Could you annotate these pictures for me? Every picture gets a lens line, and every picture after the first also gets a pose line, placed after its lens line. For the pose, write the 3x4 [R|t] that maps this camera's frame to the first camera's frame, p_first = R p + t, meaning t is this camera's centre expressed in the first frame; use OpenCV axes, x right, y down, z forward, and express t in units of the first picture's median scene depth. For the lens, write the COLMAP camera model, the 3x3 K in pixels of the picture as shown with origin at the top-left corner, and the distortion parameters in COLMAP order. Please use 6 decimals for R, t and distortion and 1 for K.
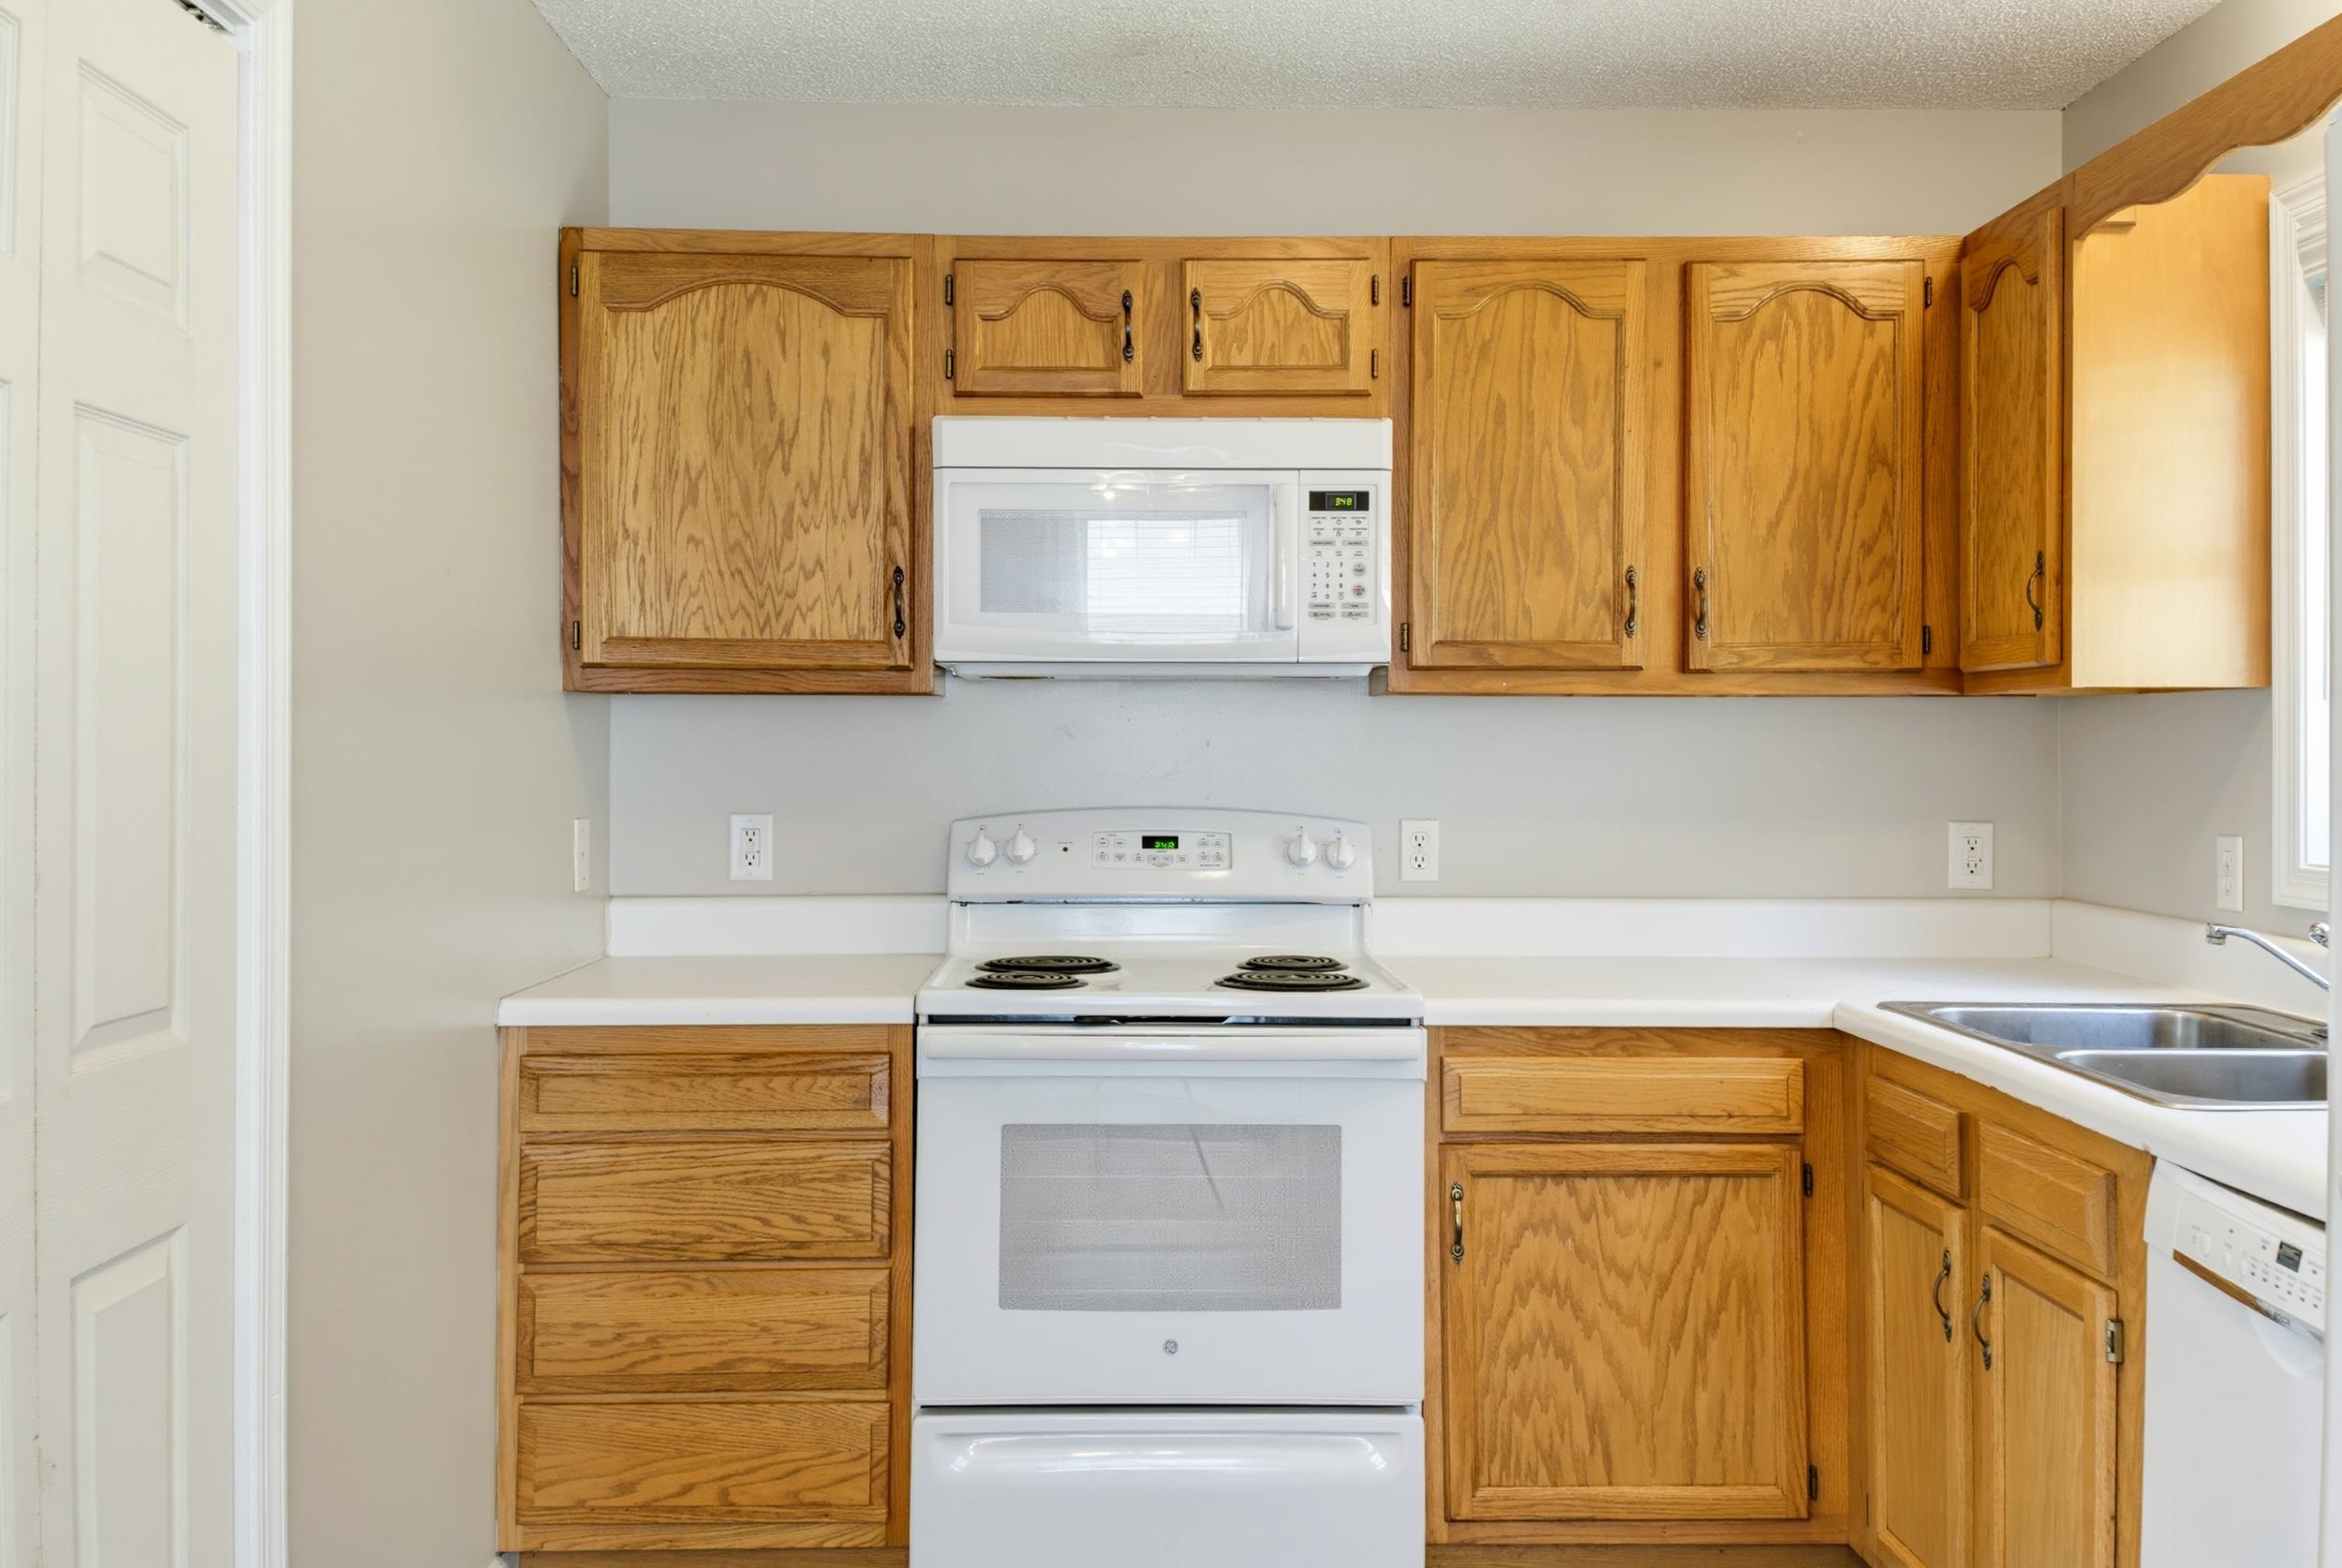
lens RADIAL K [[2022.0, 0, 1157.5], [0, 2022.0, 732.1], [0, 0, 1]] dist [0.118271, -0.068083]
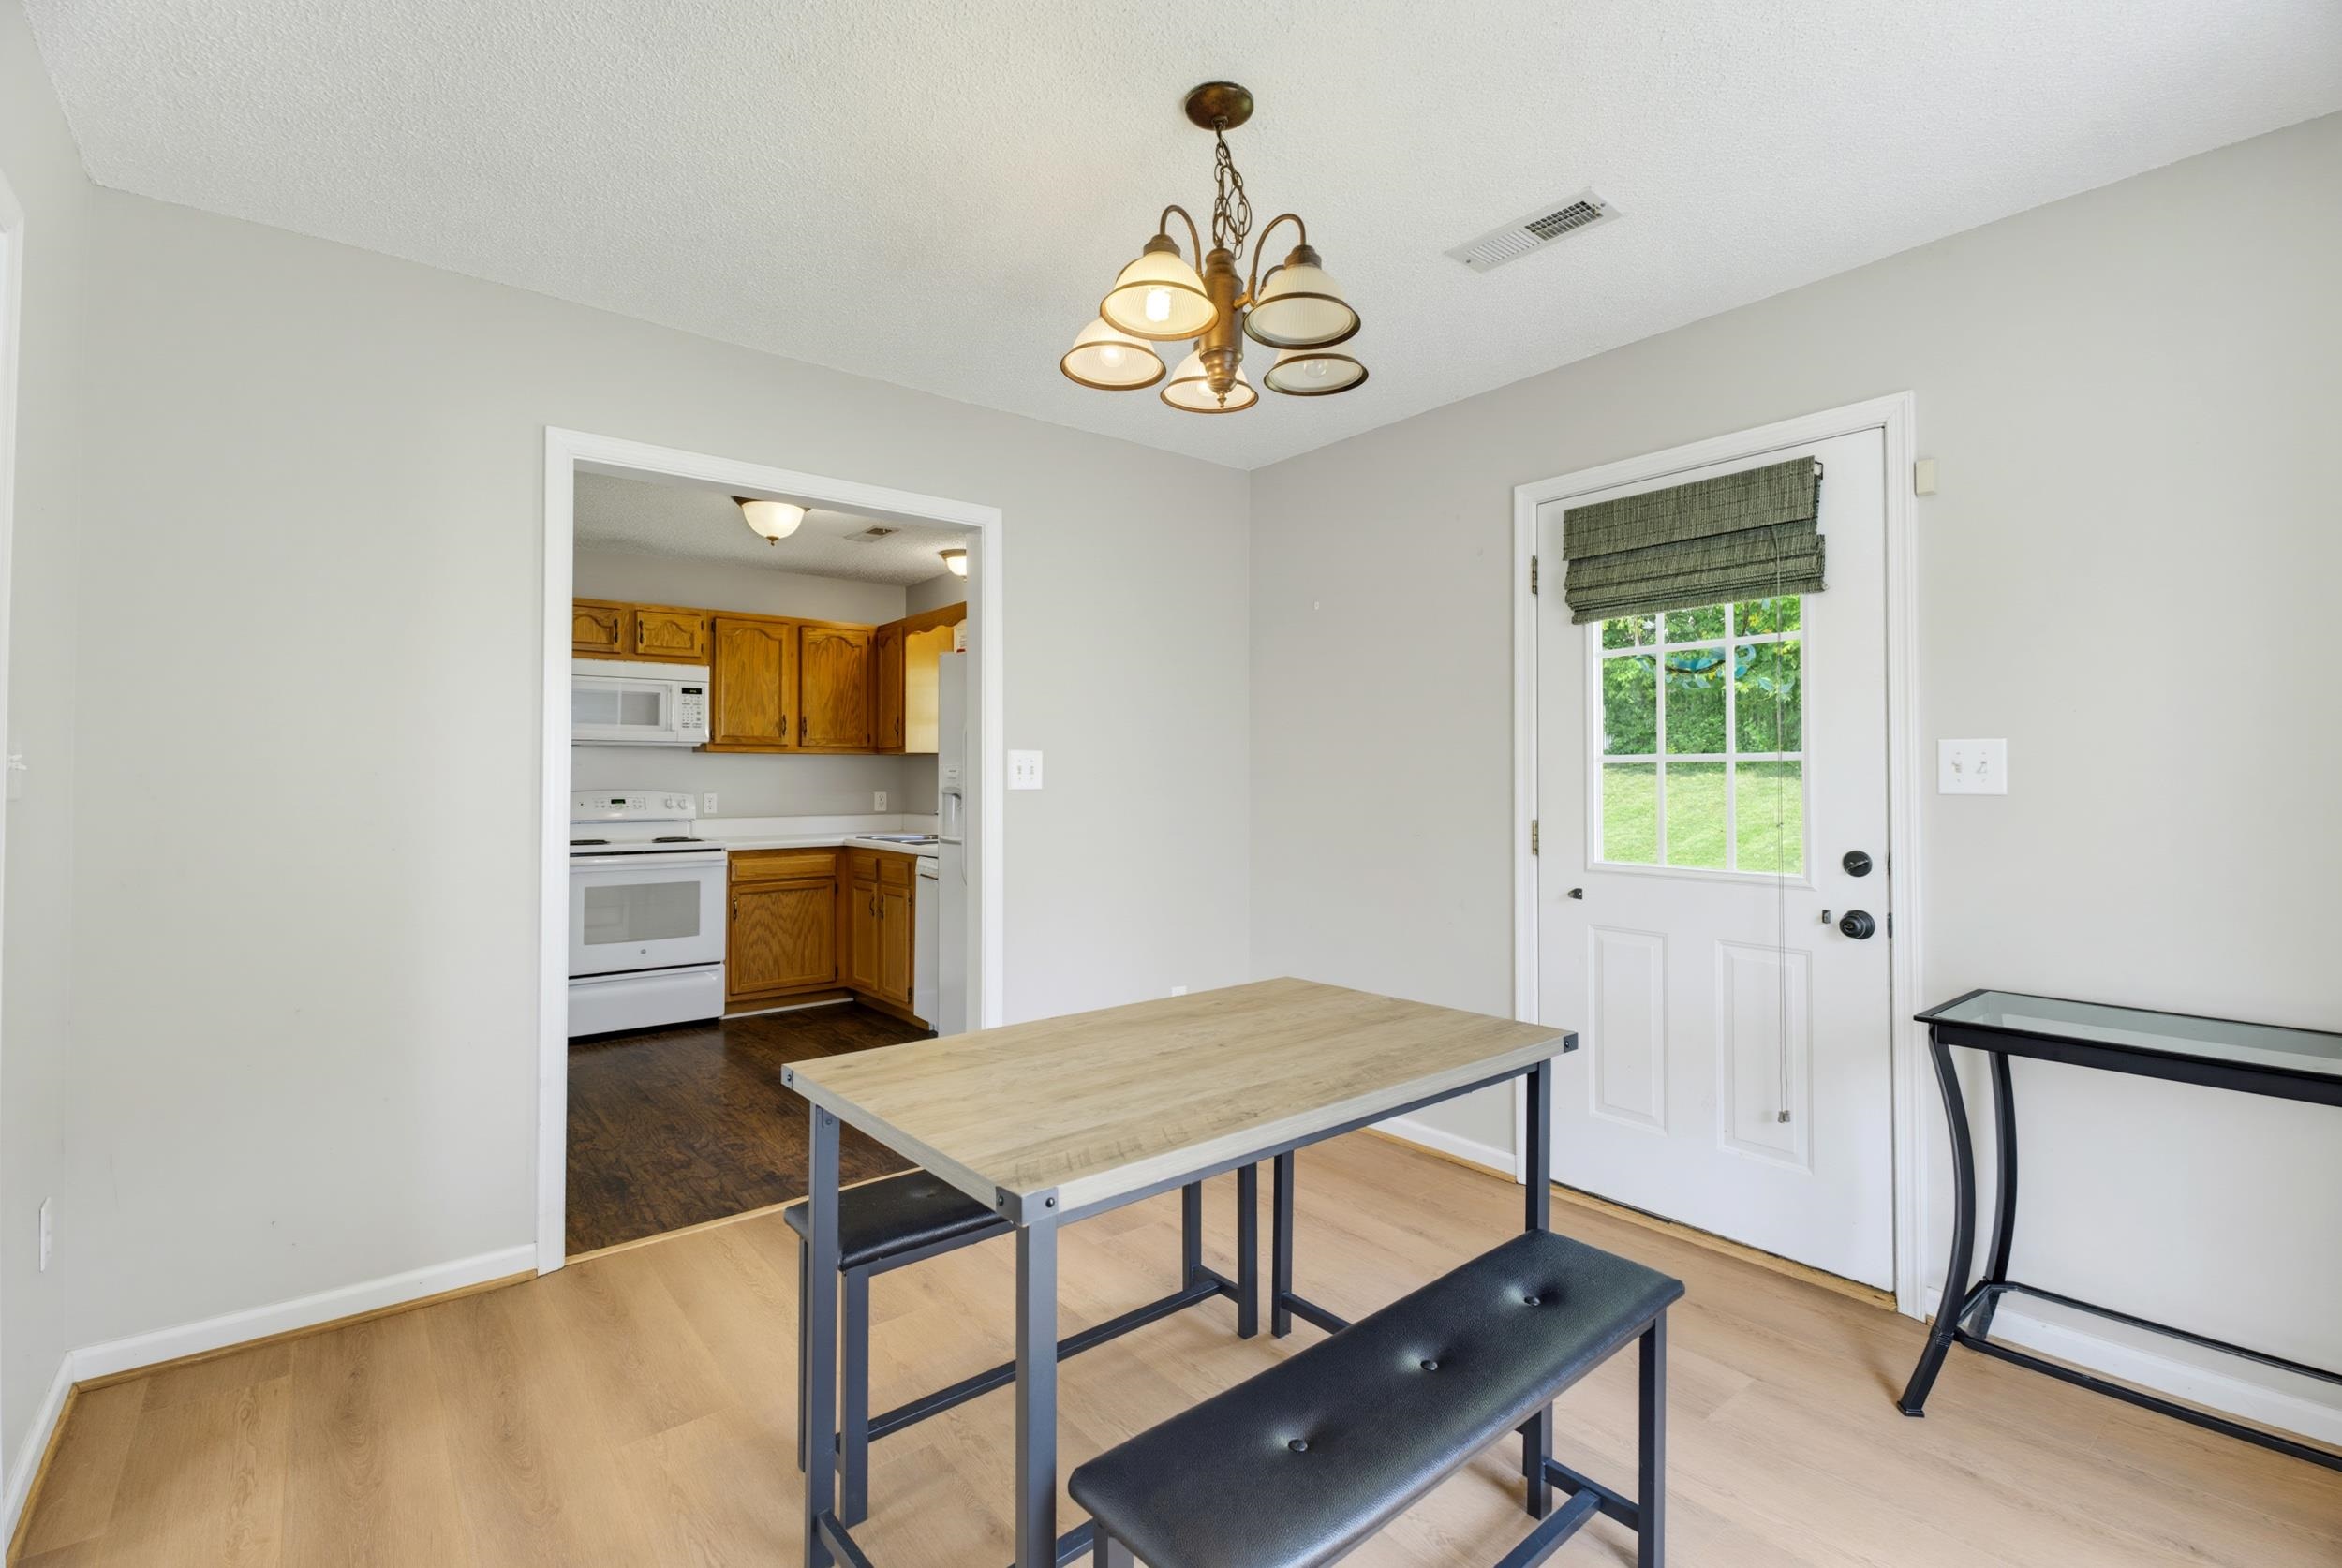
lens RADIAL K [[1048.3, 0, 1193.1], [0, 1048.3, 750.4], [0, 0, 1]] dist [0.000951, -0.004253]
pose [[0.785783, 0.010155, 0.618419, -0.308525], [0.003530, 0.999775, -0.020902, 0.015917], [-0.618493, 0.018607, 0.785570, -0.777346]]
